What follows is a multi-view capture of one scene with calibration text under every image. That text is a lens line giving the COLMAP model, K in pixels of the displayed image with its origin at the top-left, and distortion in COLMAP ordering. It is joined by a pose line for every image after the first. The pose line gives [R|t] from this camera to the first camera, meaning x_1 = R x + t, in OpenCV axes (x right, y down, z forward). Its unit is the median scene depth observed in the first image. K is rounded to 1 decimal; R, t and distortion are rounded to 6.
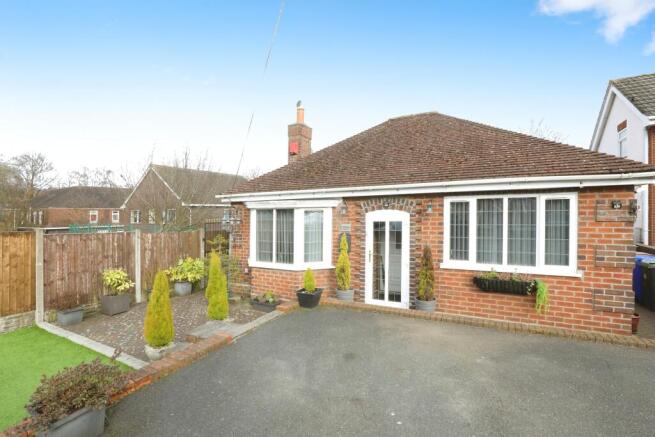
lens RADIAL K [[305.1, 0, 333.4], [0, 305.1, 231.6], [0, 0, 1]] dist [-0.026479, 0.000446]
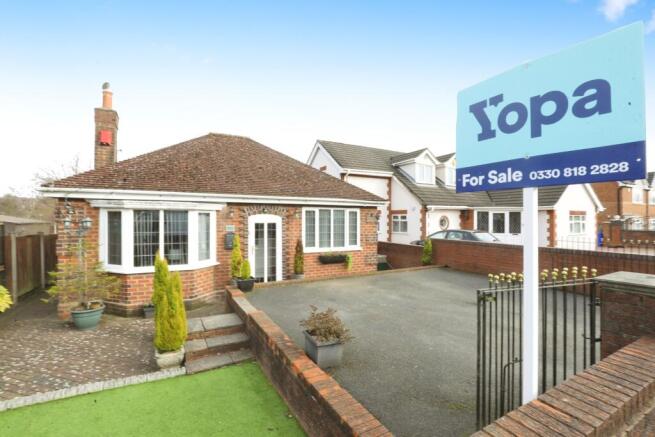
lens RADIAL K [[305.1, 0, 333.4], [0, 305.1, 231.6], [0, 0, 1]] dist [-0.026479, 0.000446]
pose [[0.535935, -0.020481, 0.844011, -0.803183], [0.032978, 0.999451, 0.003312, 0.010462], [-0.843615, 0.026059, 0.536316, 0.031704]]
